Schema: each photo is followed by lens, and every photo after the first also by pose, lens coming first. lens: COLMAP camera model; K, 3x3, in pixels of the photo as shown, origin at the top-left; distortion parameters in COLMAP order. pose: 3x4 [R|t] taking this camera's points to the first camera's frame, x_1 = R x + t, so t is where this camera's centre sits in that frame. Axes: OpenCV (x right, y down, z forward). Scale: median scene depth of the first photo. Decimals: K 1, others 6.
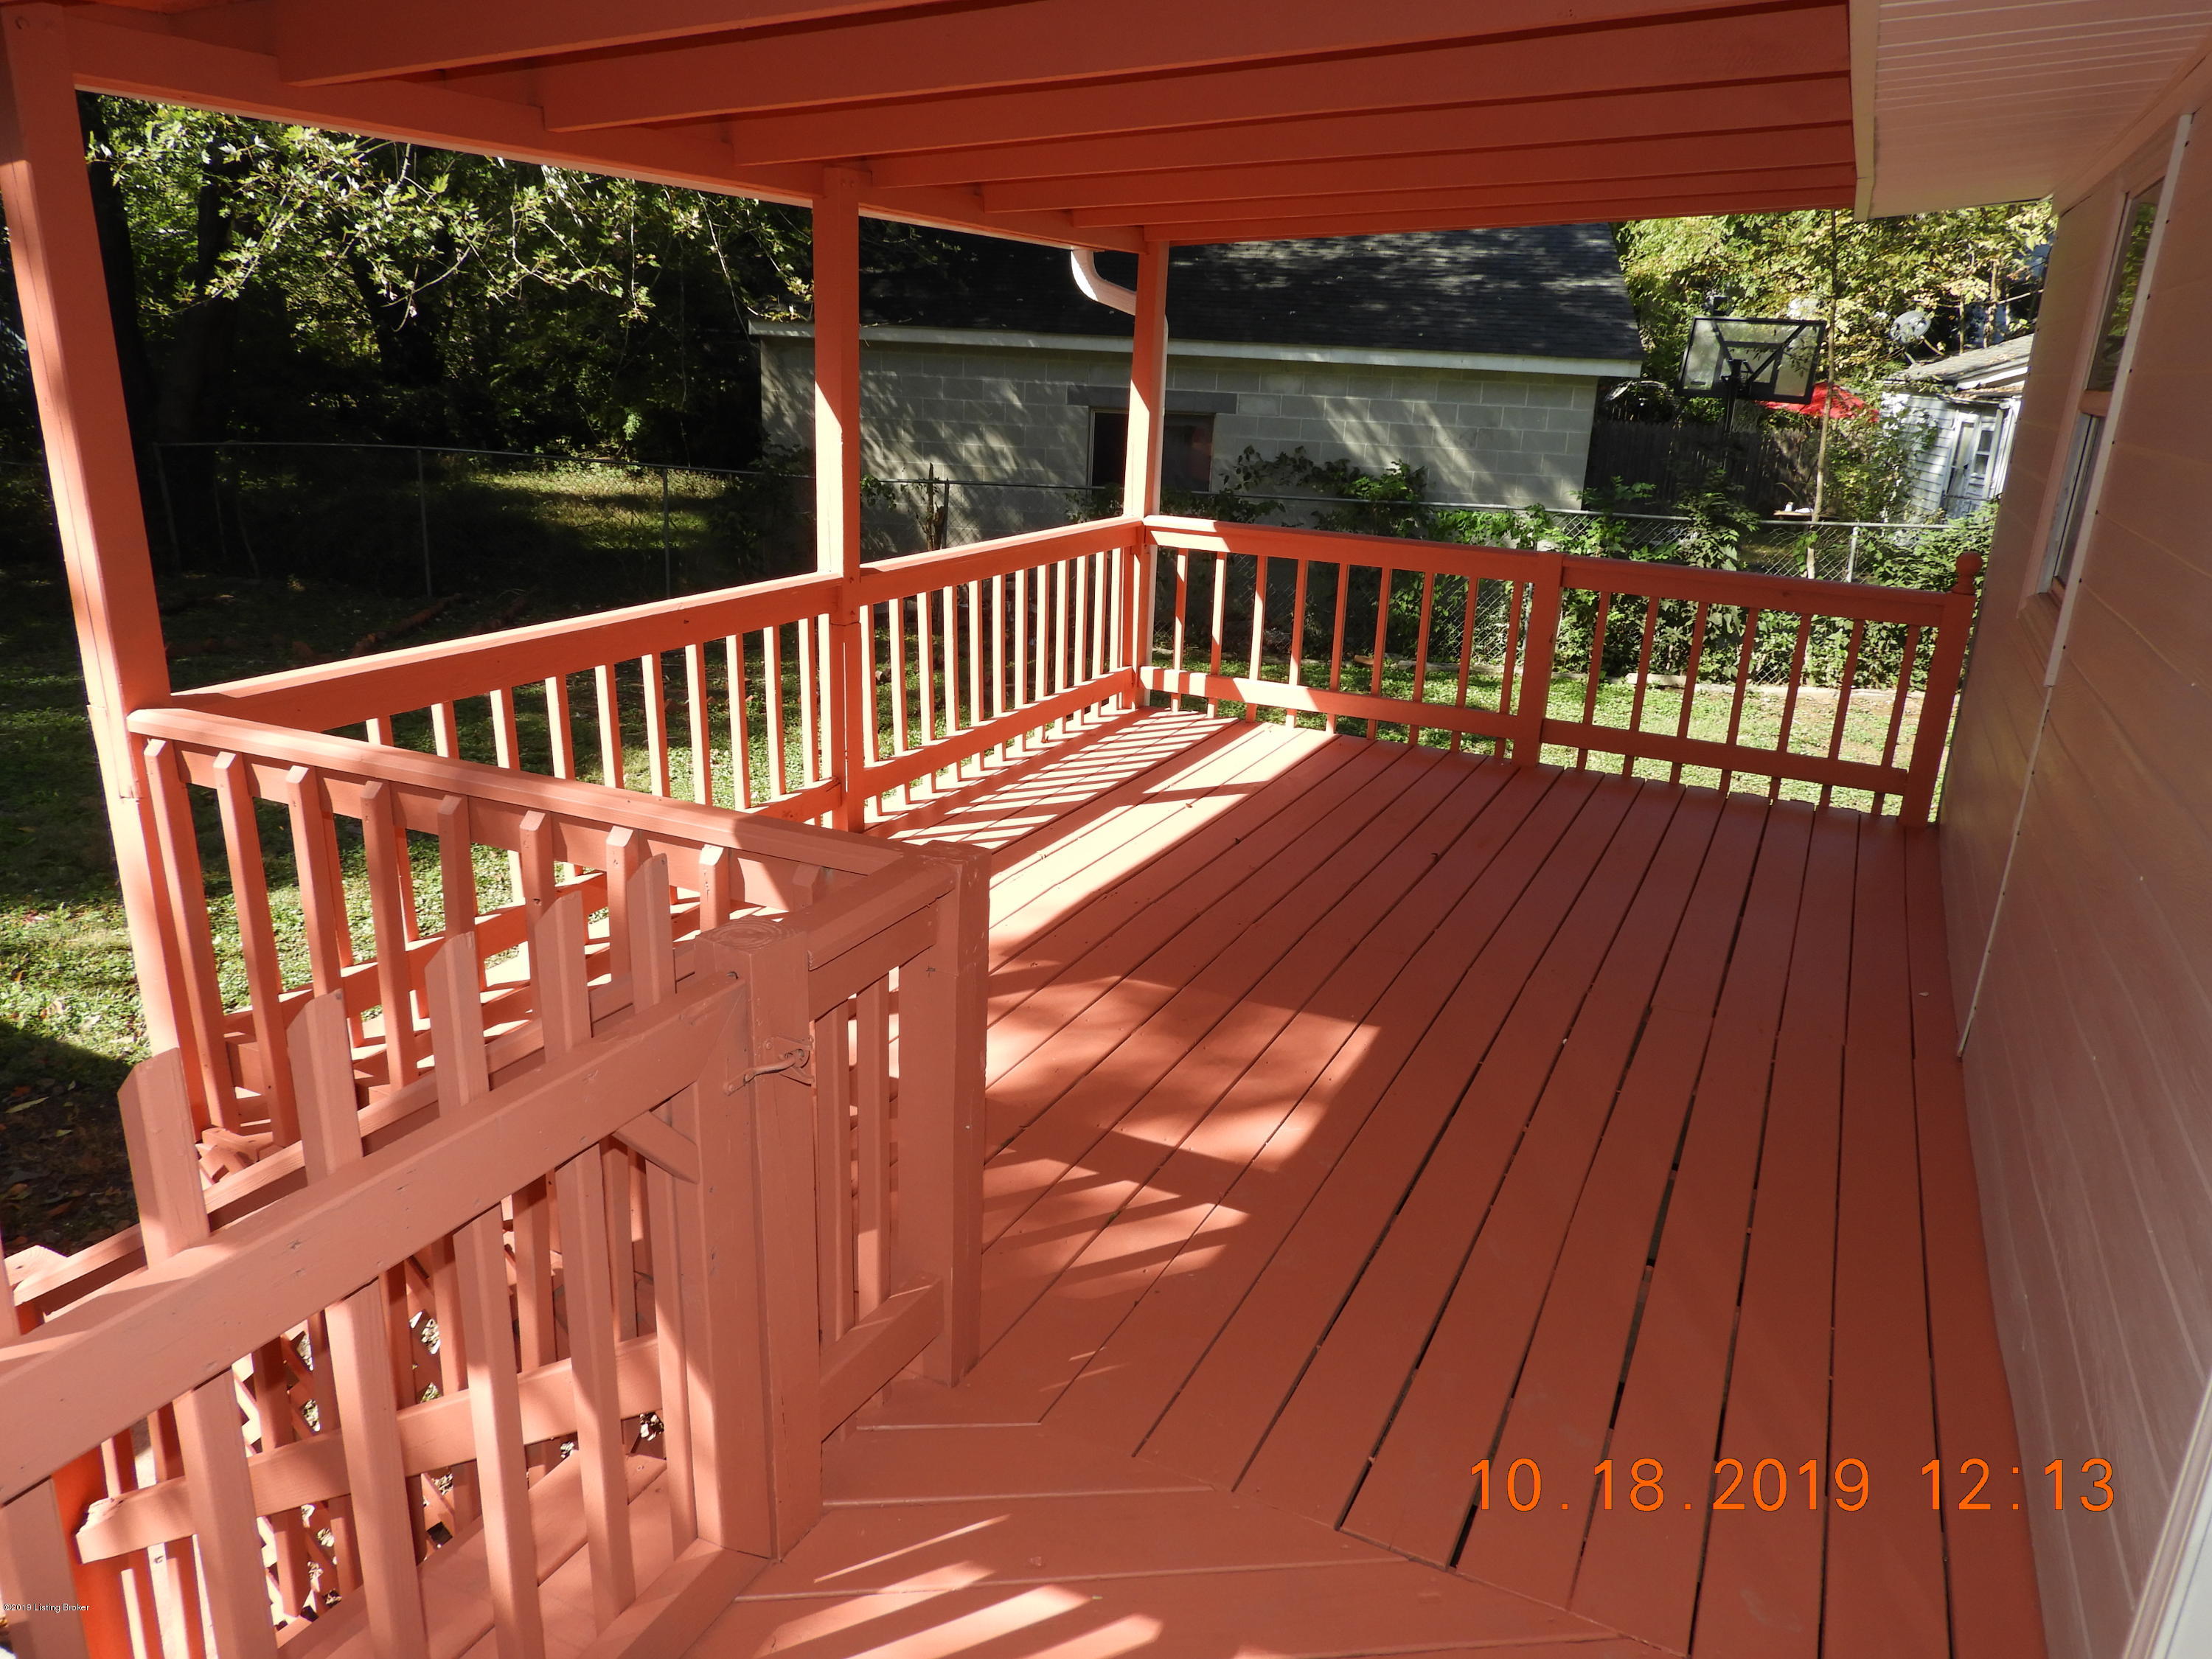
lens RADIAL K [[1584.9, 0, 1114.5], [0, 1584.9, 832.9], [0, 0, 1]] dist [0.015086, -0.000720]
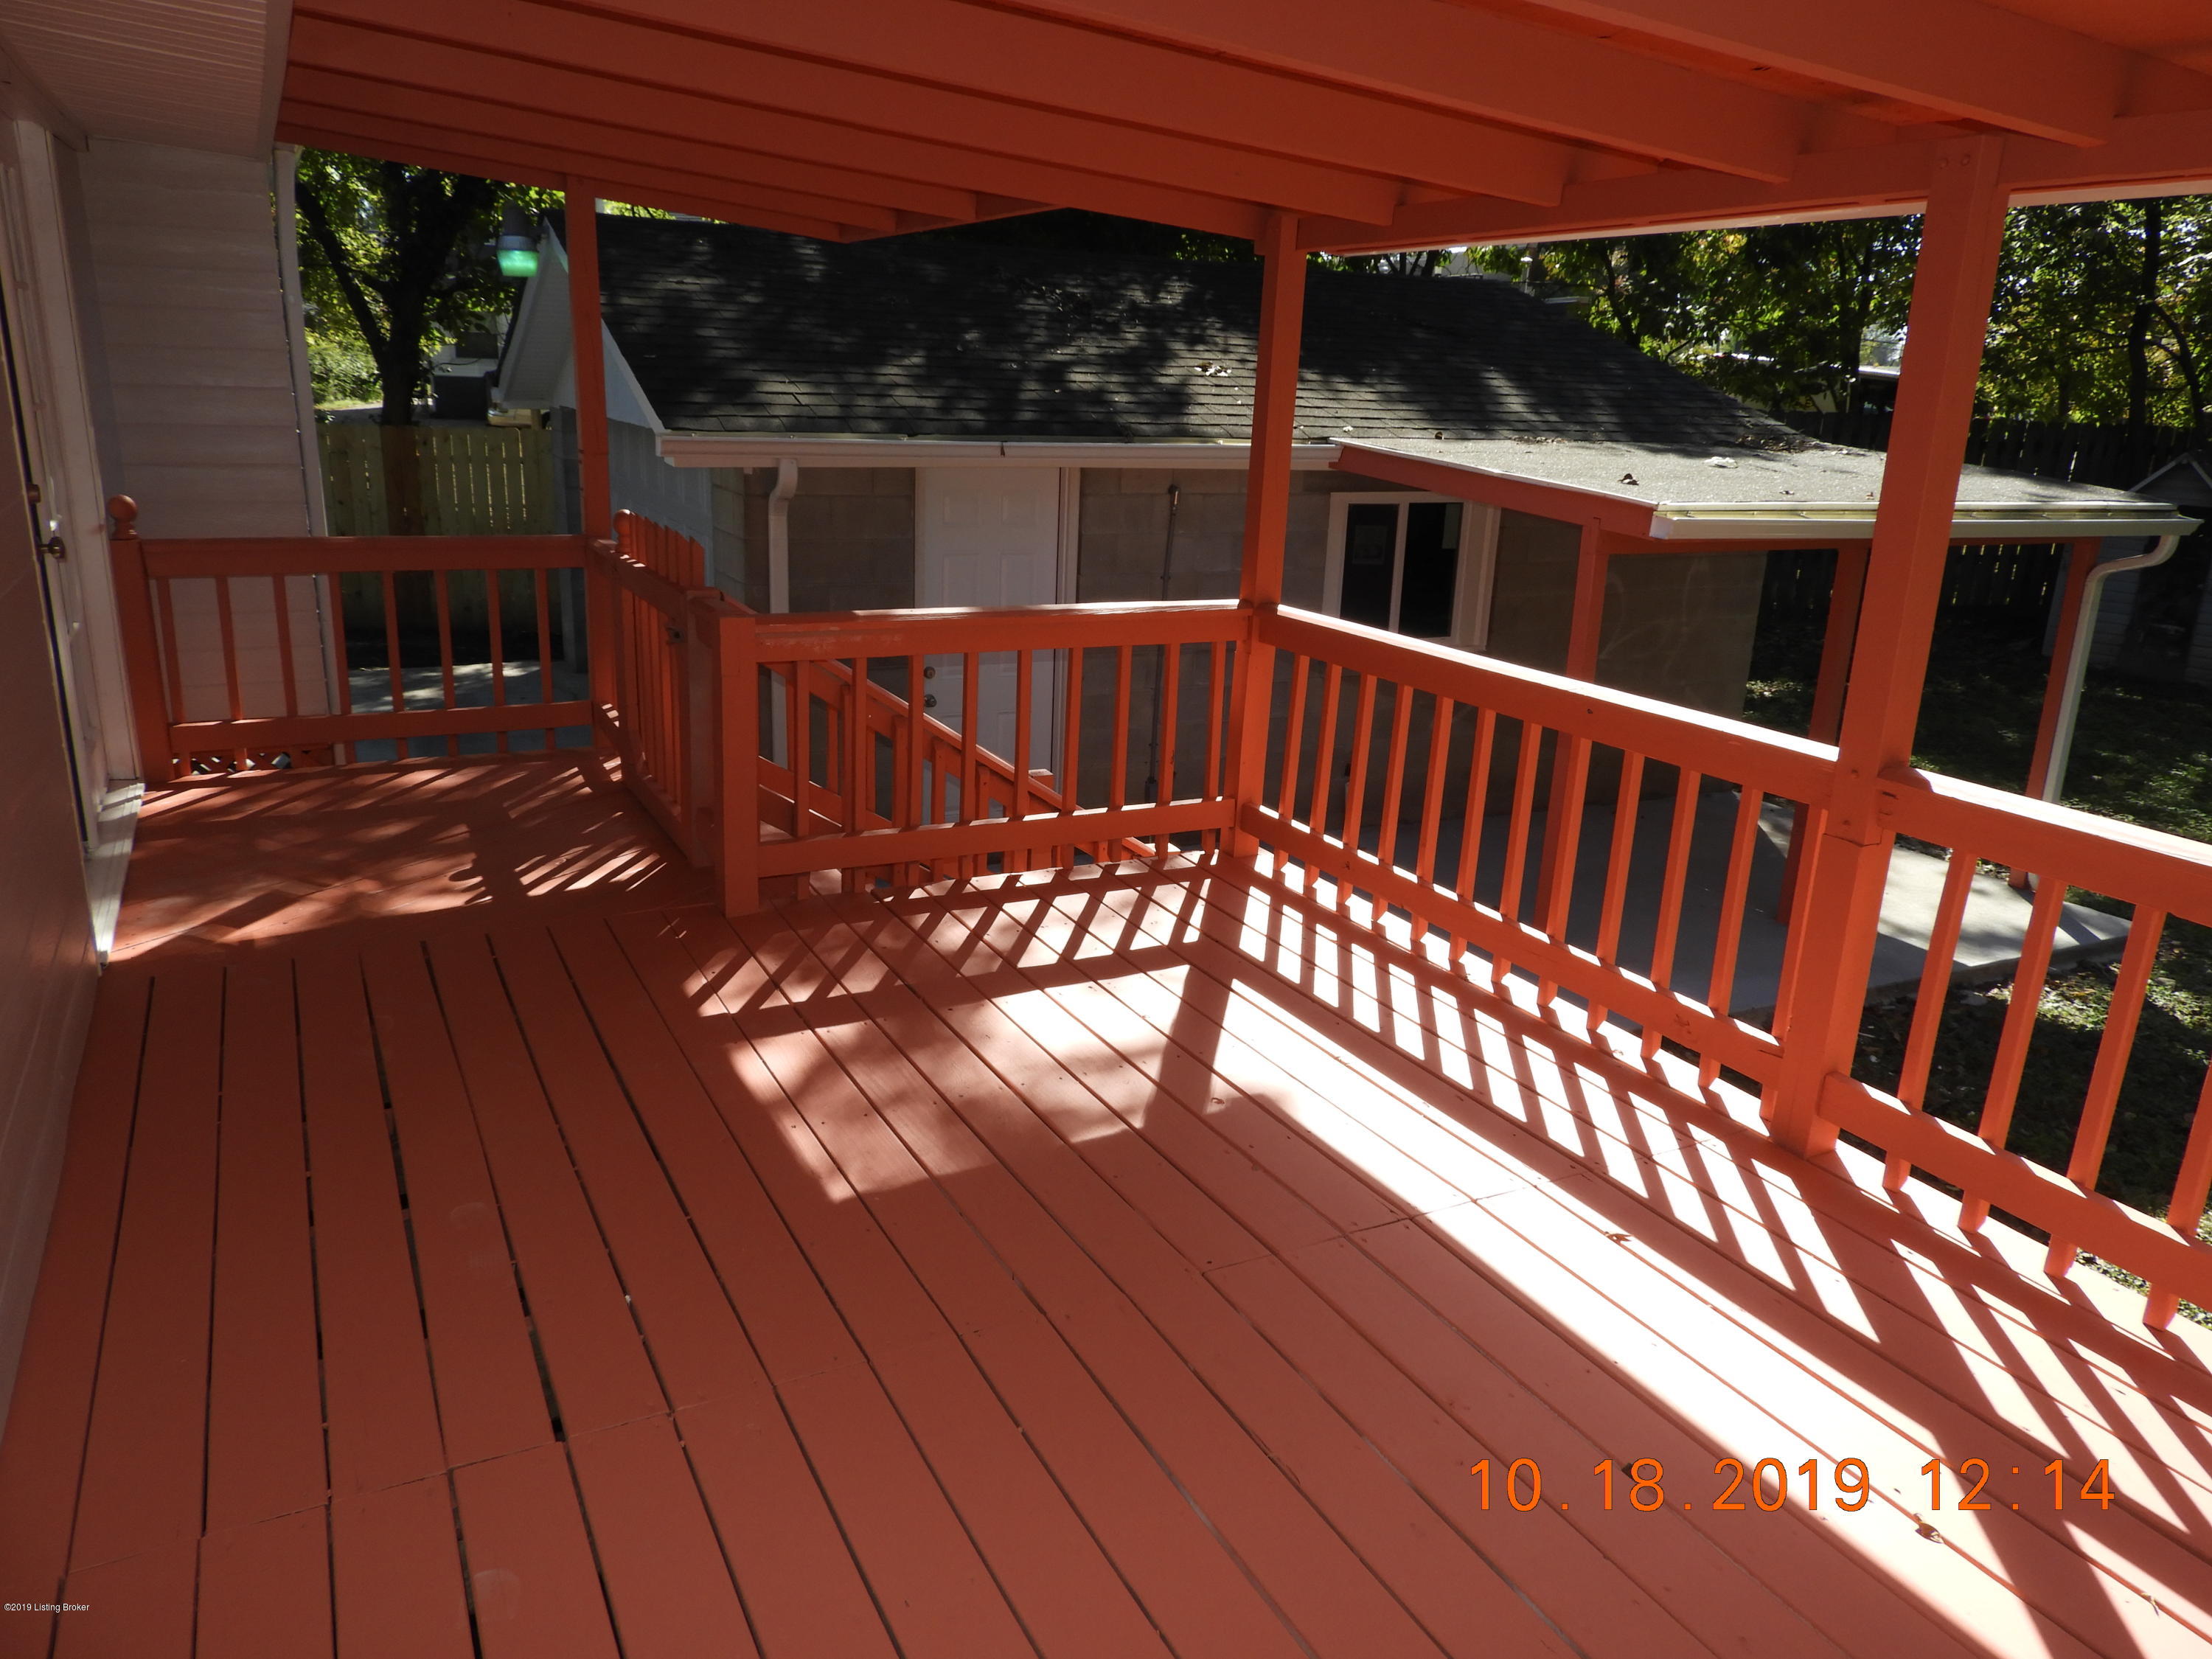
lens RADIAL K [[1584.9, 0, 1113.8], [0, 1584.9, 834.2], [0, 0, 1]] dist [0.015086, -0.000720]
pose [[-0.619334, 0.155678, -0.769539, 0.595354], [-0.286758, 0.867578, 0.406298, -0.358696], [0.730887, 0.472306, -0.492679, 1.267931]]
